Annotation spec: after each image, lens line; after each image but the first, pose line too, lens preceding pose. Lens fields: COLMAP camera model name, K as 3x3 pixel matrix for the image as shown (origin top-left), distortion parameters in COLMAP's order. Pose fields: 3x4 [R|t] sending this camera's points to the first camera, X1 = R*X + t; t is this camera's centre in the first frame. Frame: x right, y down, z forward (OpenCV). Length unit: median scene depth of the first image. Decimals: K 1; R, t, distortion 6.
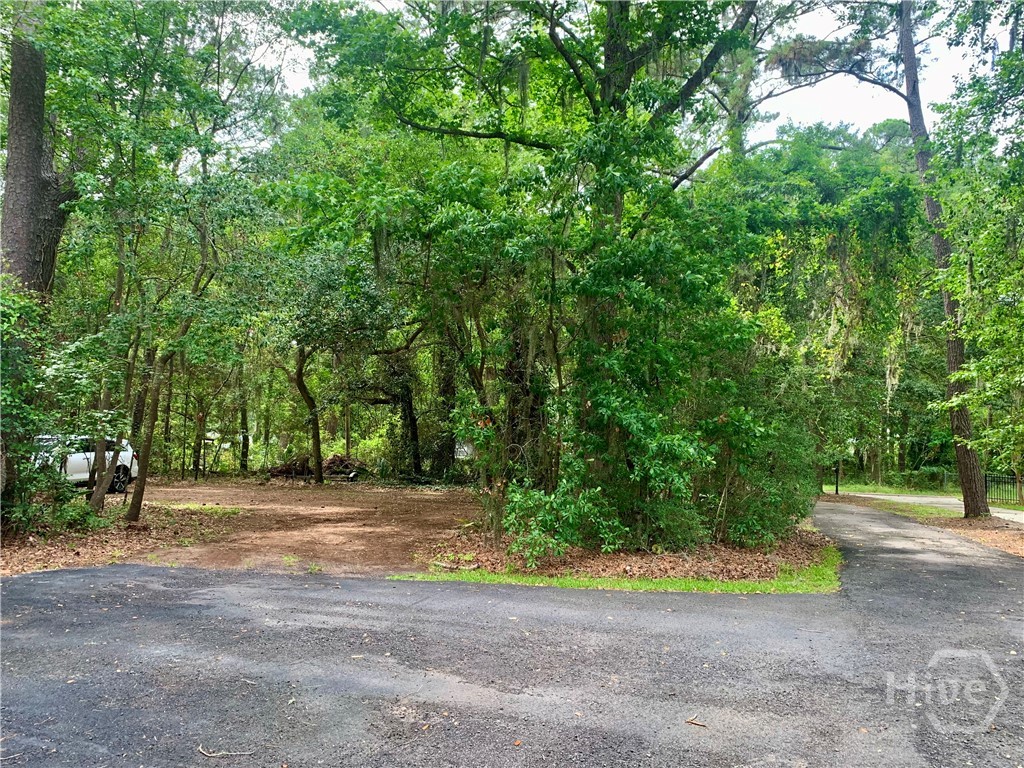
lens RADIAL K [[766.6, 0, 521.8], [0, 766.6, 380.6], [0, 0, 1]] dist [0.063954, -0.129585]
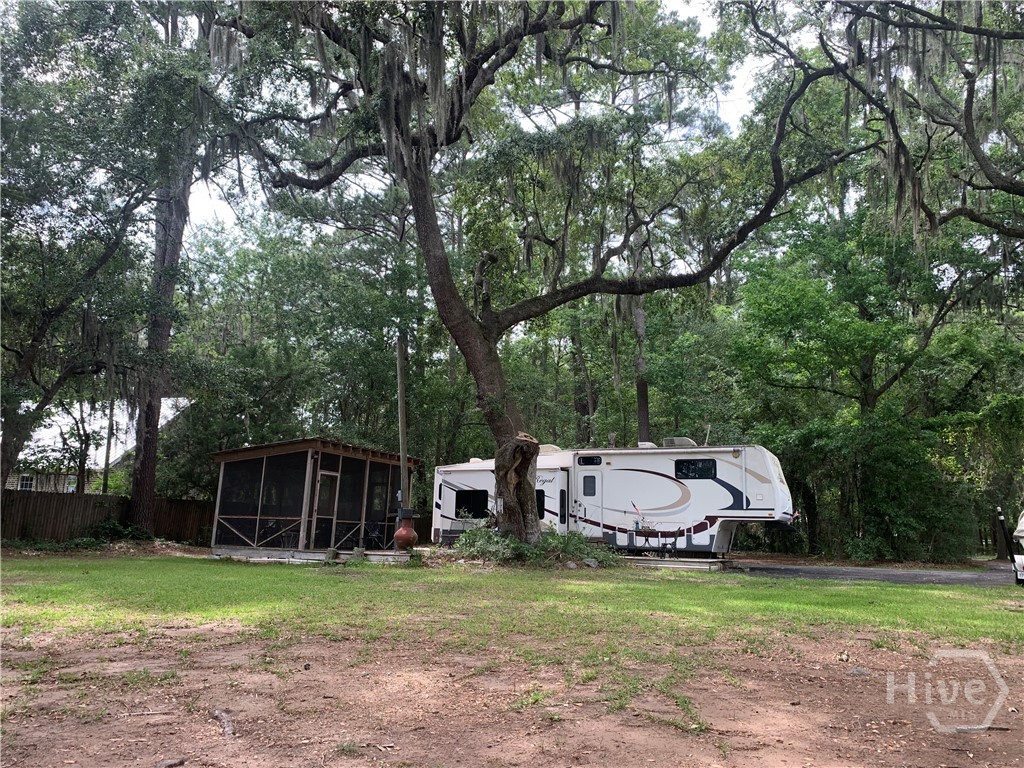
lens RADIAL K [[759.3, 0, 512.0], [0, 759.3, 384.0], [0, 0, 1]] dist [0.081524, -0.107391]
pose [[0.975277, -0.041763, -0.217003, -0.406198], [0.020918, 0.995017, -0.097482, -0.119463], [0.219993, 0.090533, 0.971291, -1.436631]]
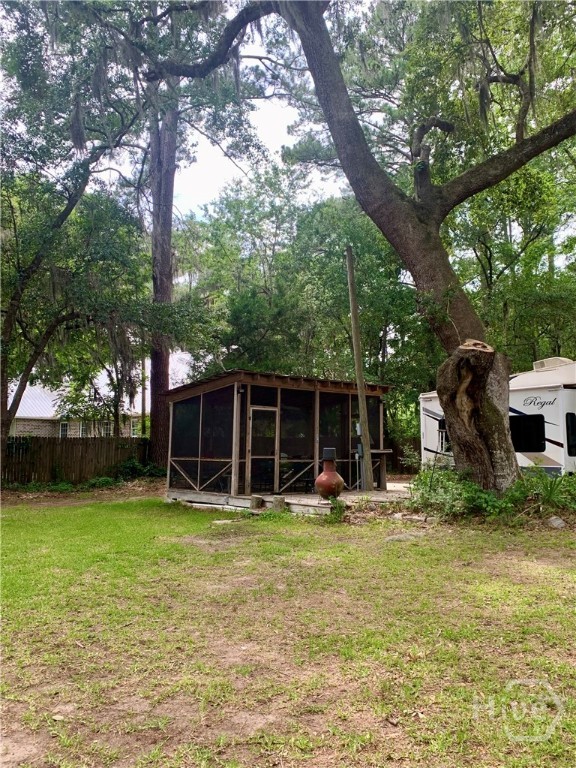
lens RADIAL K [[637.1, 0, 294.8], [0, 637.1, 380.7], [0, 0, 1]] dist [0.068305, -0.117084]
pose [[0.789675, -0.091126, -0.606720, -0.375513], [0.083803, 0.995660, -0.040470, -0.099880], [0.607775, -0.018887, 0.793885, -0.946332]]
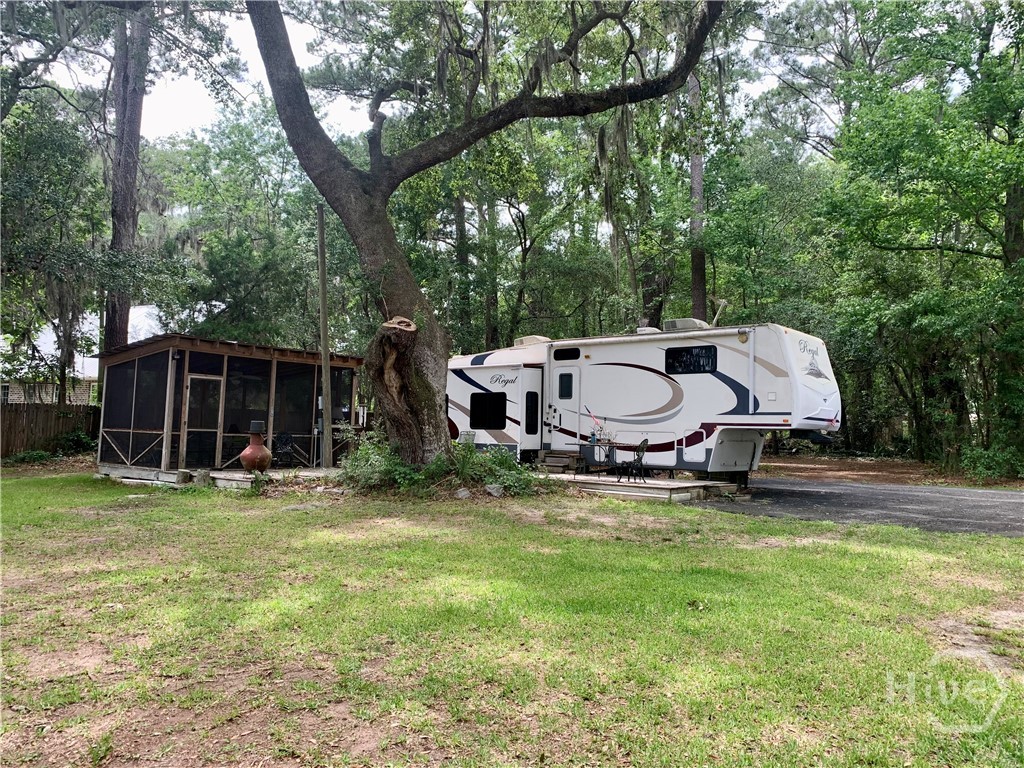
lens RADIAL K [[766.6, 0, 521.8], [0, 766.6, 380.6], [0, 0, 1]] dist [0.063954, -0.129585]
pose [[0.903064, -0.035211, -0.428059, -0.139775], [0.048052, 0.998660, 0.019226, -0.095715], [0.426809, -0.037931, 0.903546, -0.993483]]
